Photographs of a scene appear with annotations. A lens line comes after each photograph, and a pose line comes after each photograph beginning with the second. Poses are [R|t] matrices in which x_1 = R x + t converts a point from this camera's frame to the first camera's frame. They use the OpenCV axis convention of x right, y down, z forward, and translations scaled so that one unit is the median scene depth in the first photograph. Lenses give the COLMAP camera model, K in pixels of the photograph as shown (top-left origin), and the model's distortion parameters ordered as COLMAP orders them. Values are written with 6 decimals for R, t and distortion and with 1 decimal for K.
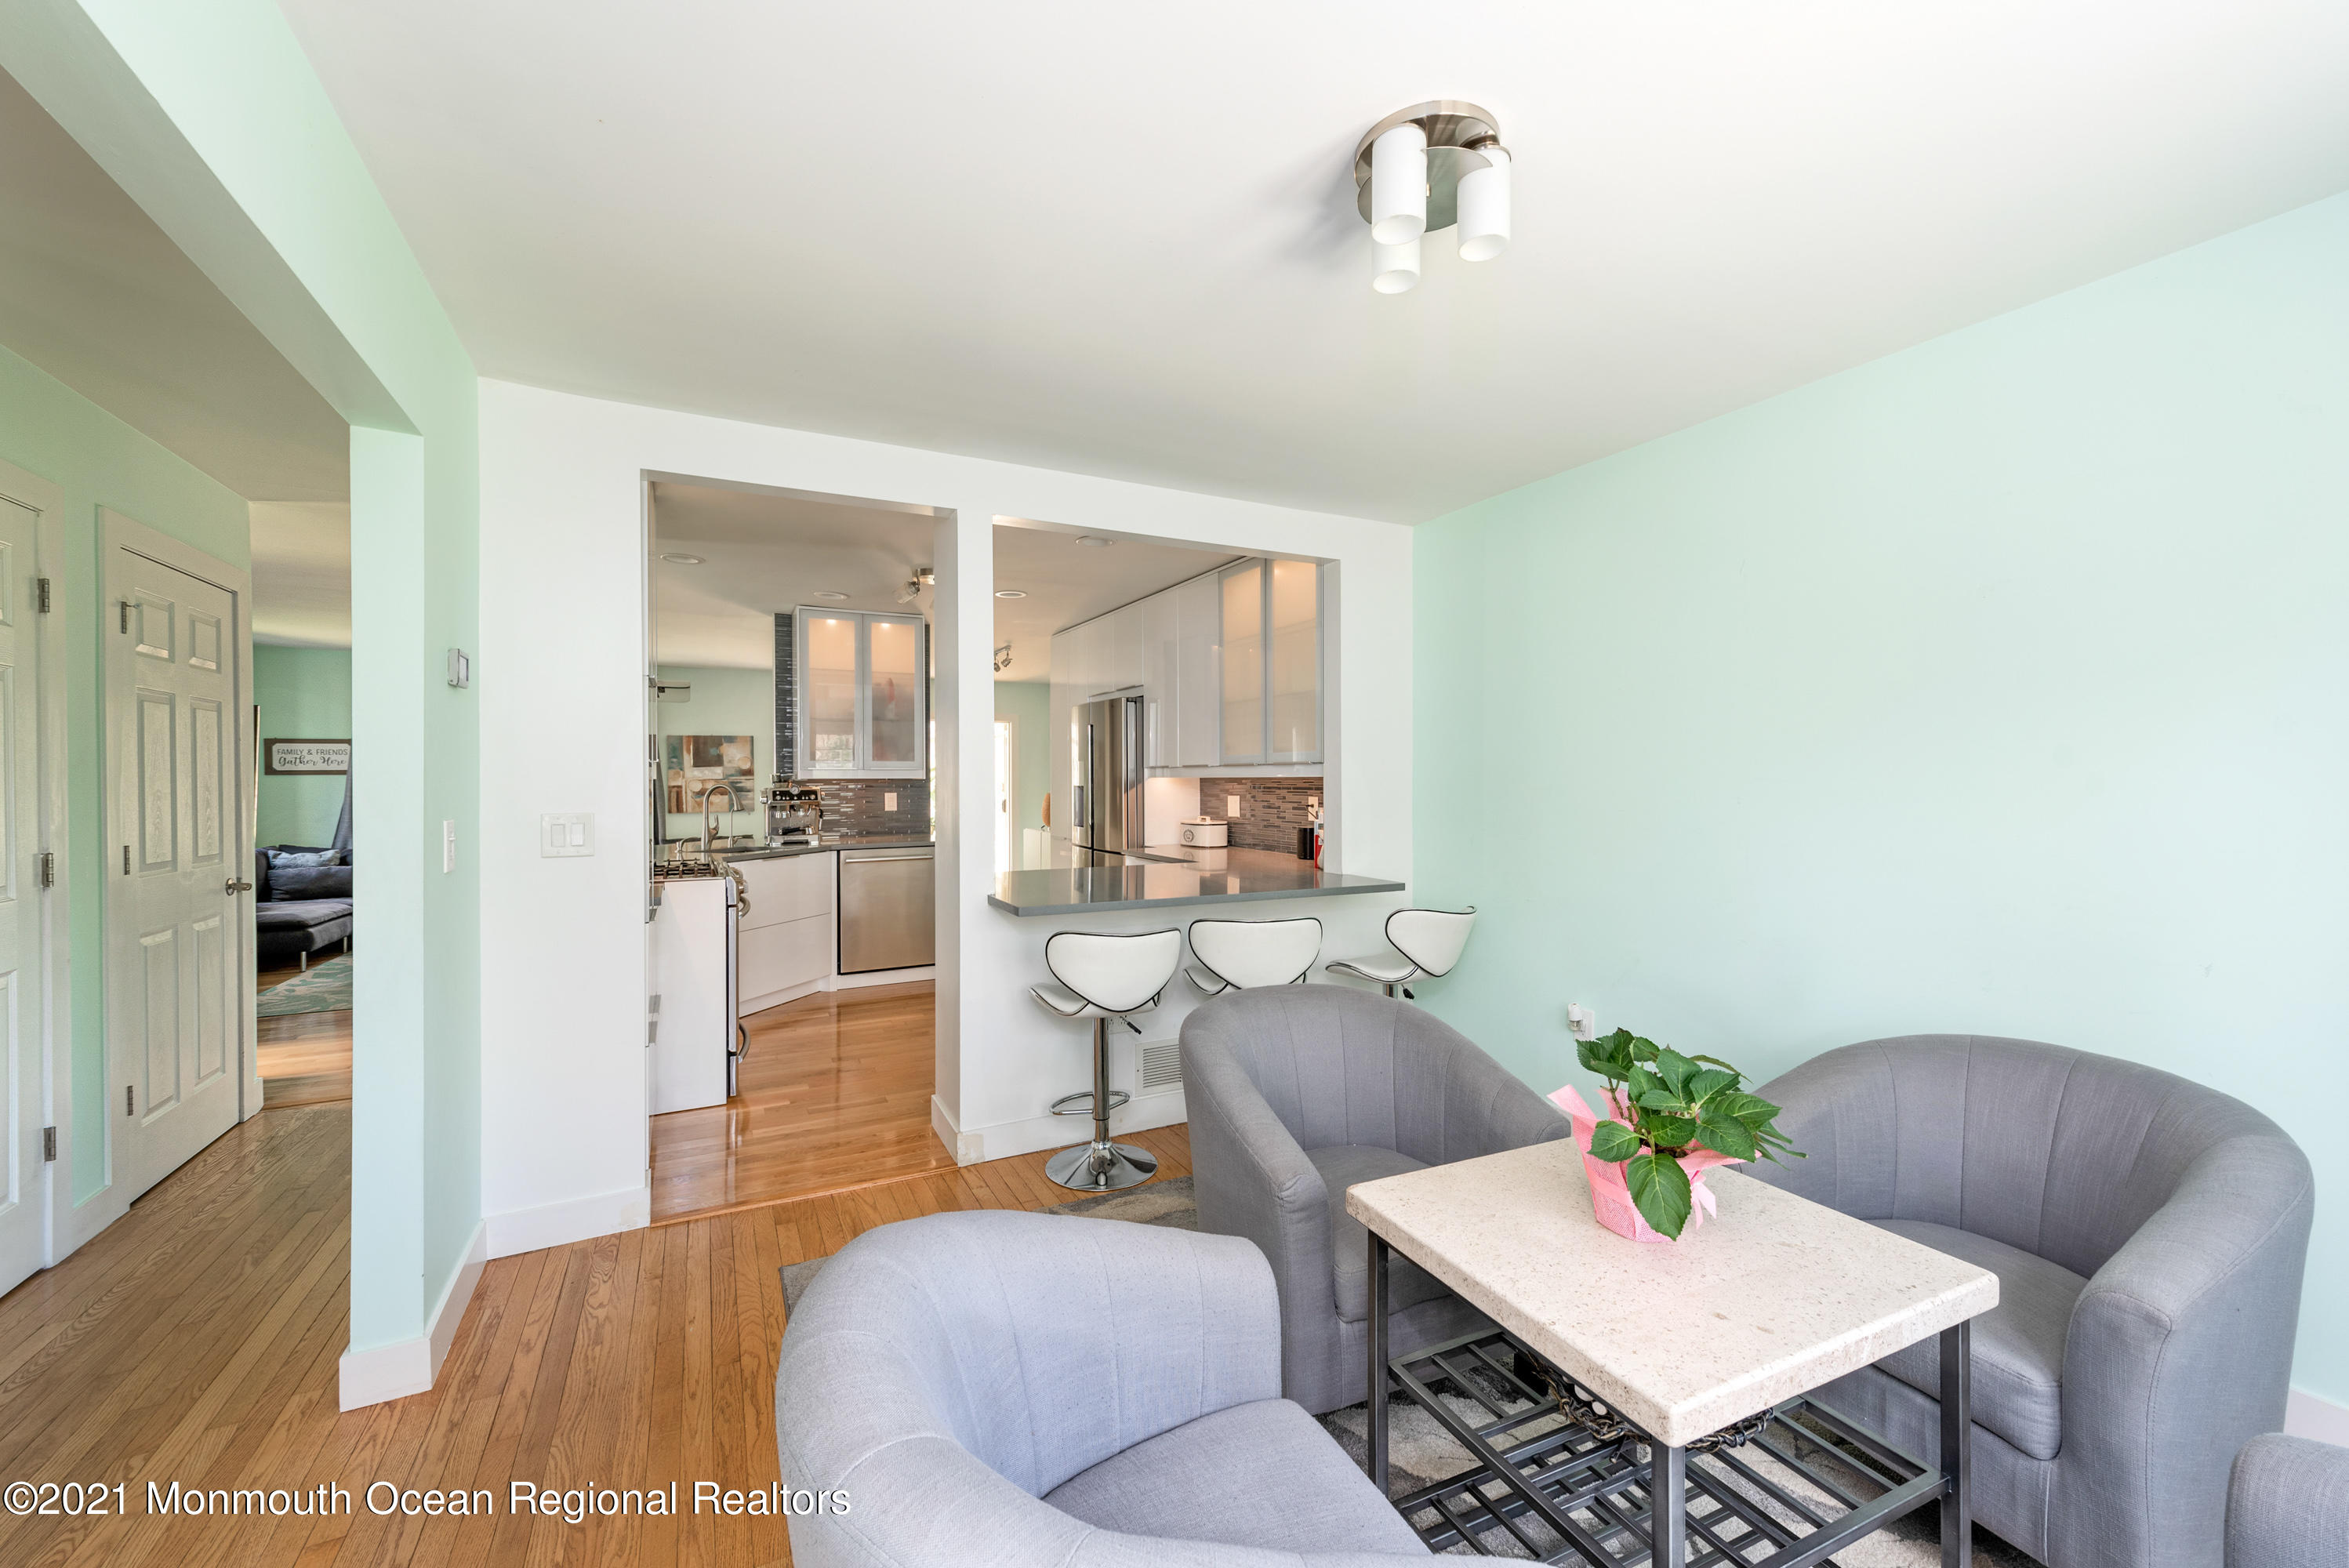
lens RADIAL K [[926.0, 0, 1162.8], [0, 926.0, 776.0], [0, 0, 1]] dist [0.001468, -0.000651]
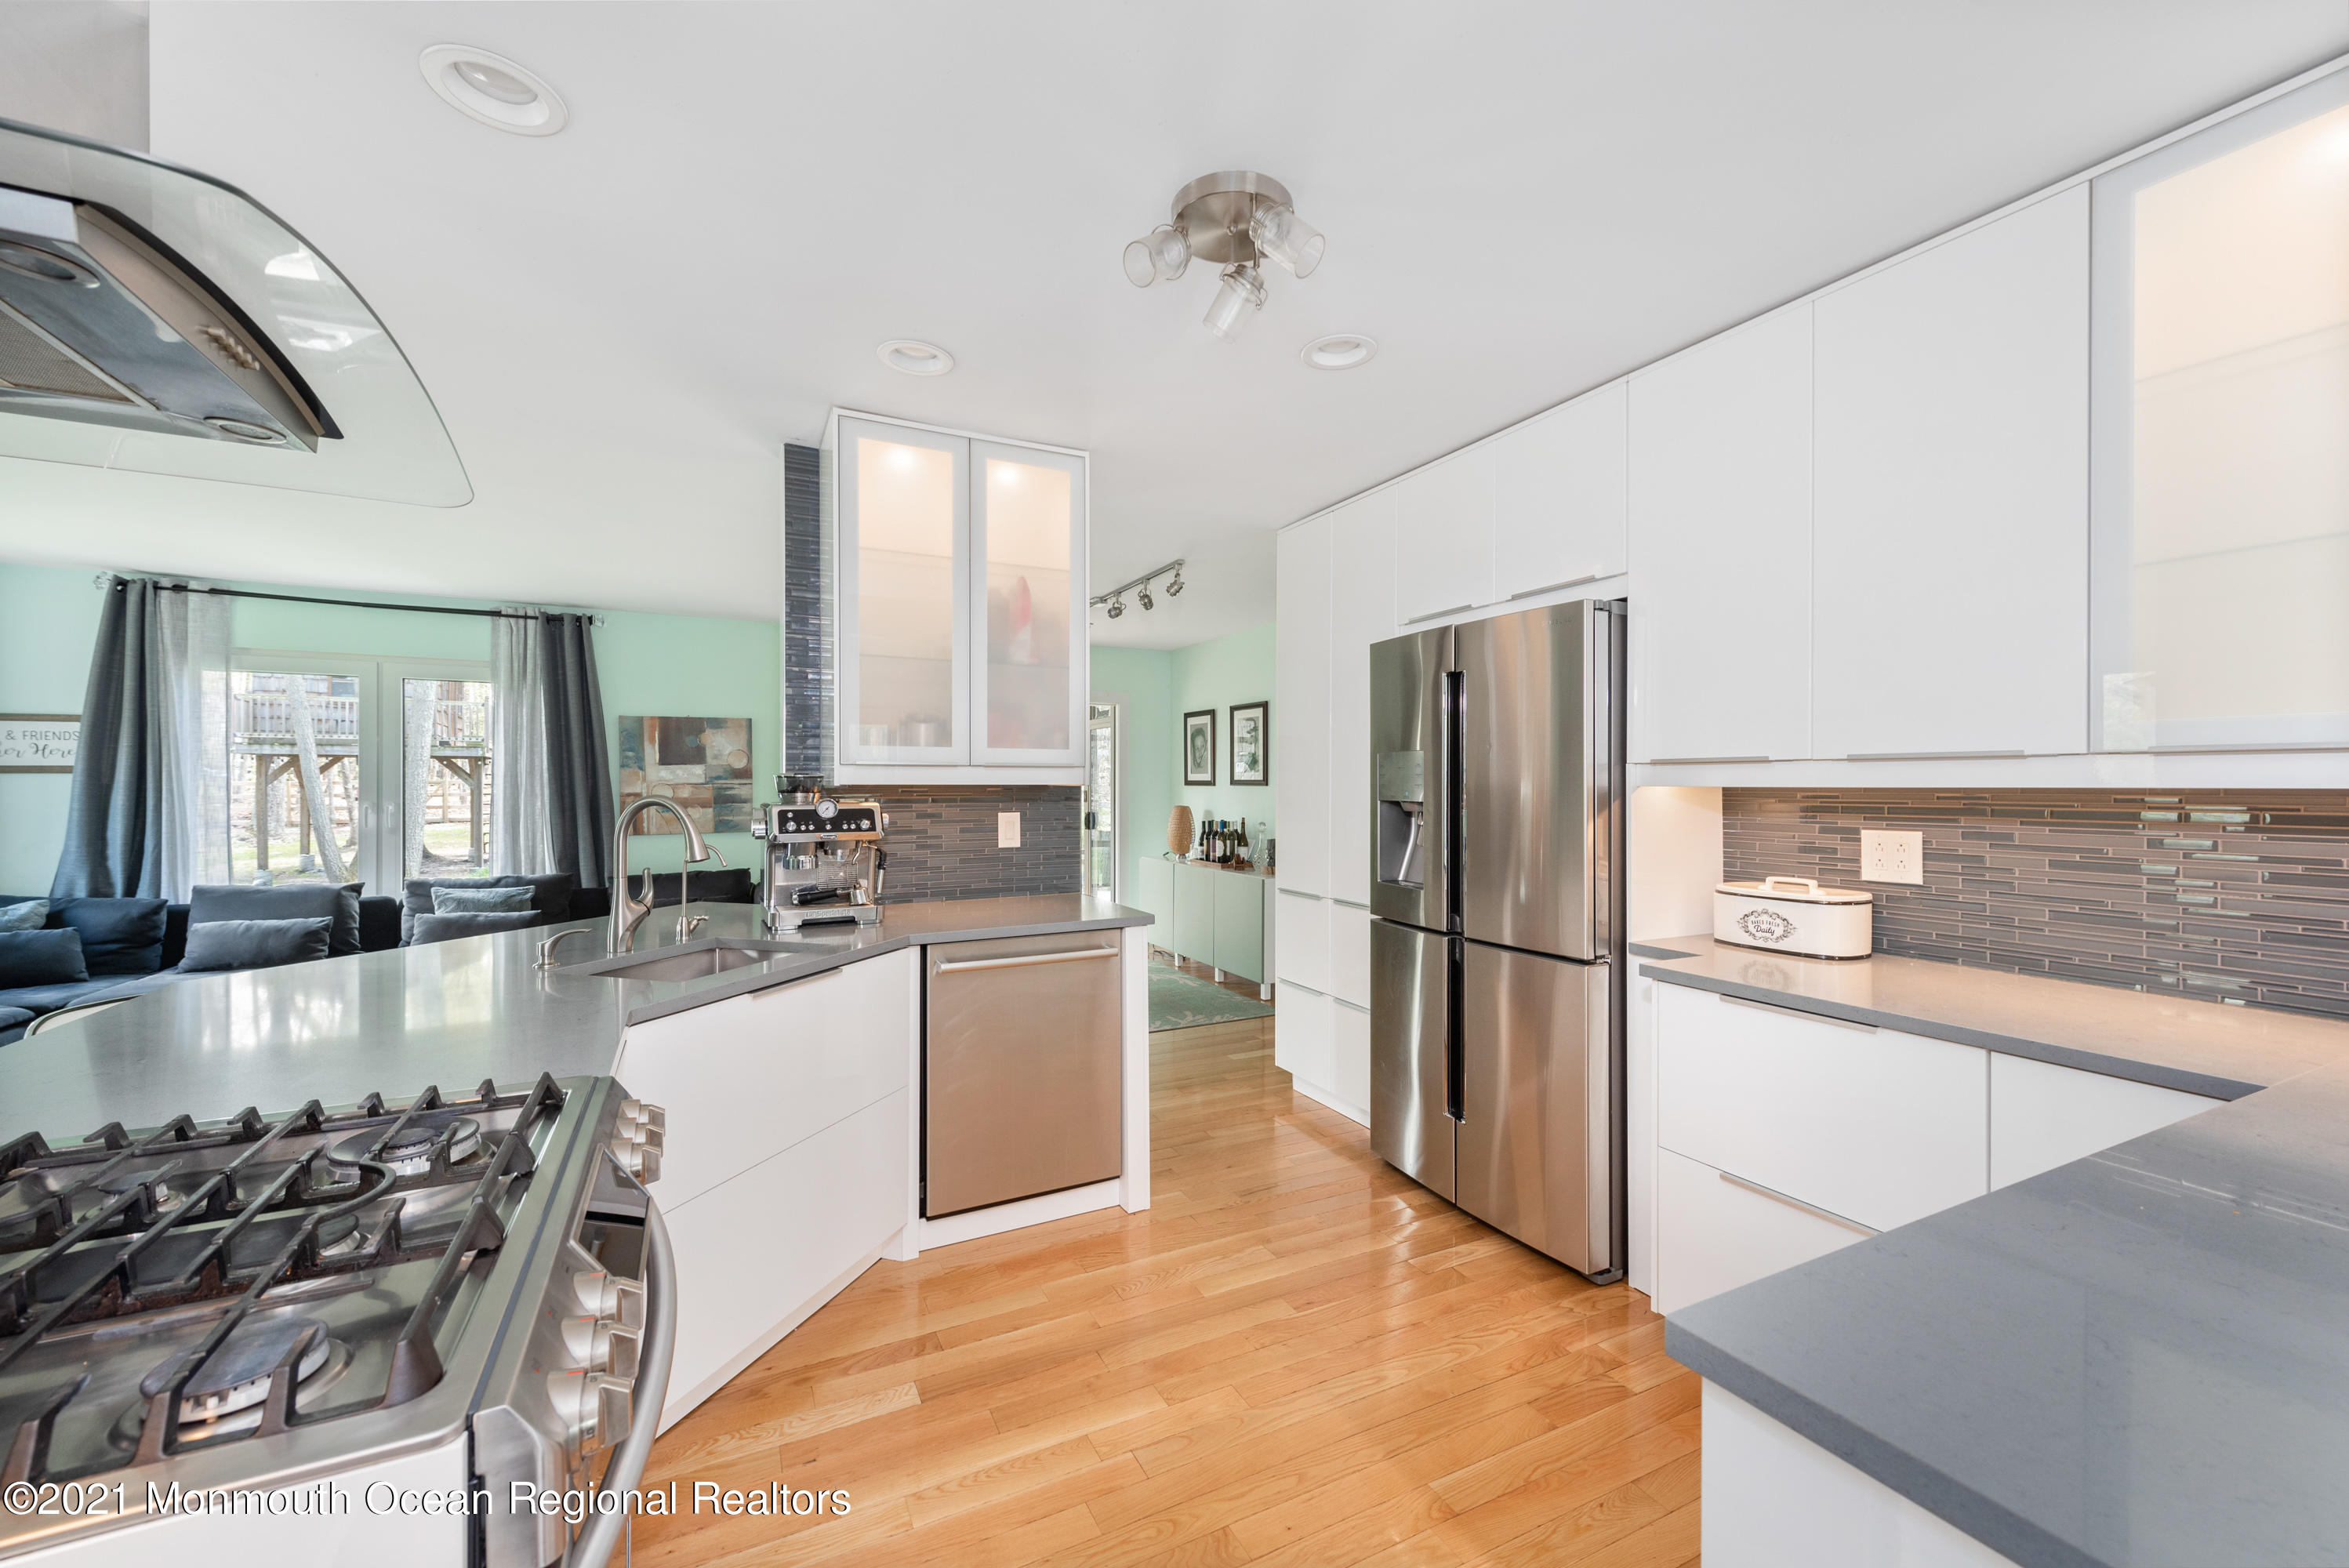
lens RADIAL K [[926.0, 0, 1179.1], [0, 926.0, 788.9], [0, 0, 1]] dist [0.001468, -0.000651]
pose [[0.999949, 0.006873, 0.007411, -0.216722], [-0.006920, 0.999956, 0.006411, 0.001324], [-0.007367, -0.006461, 0.999952, 0.517554]]
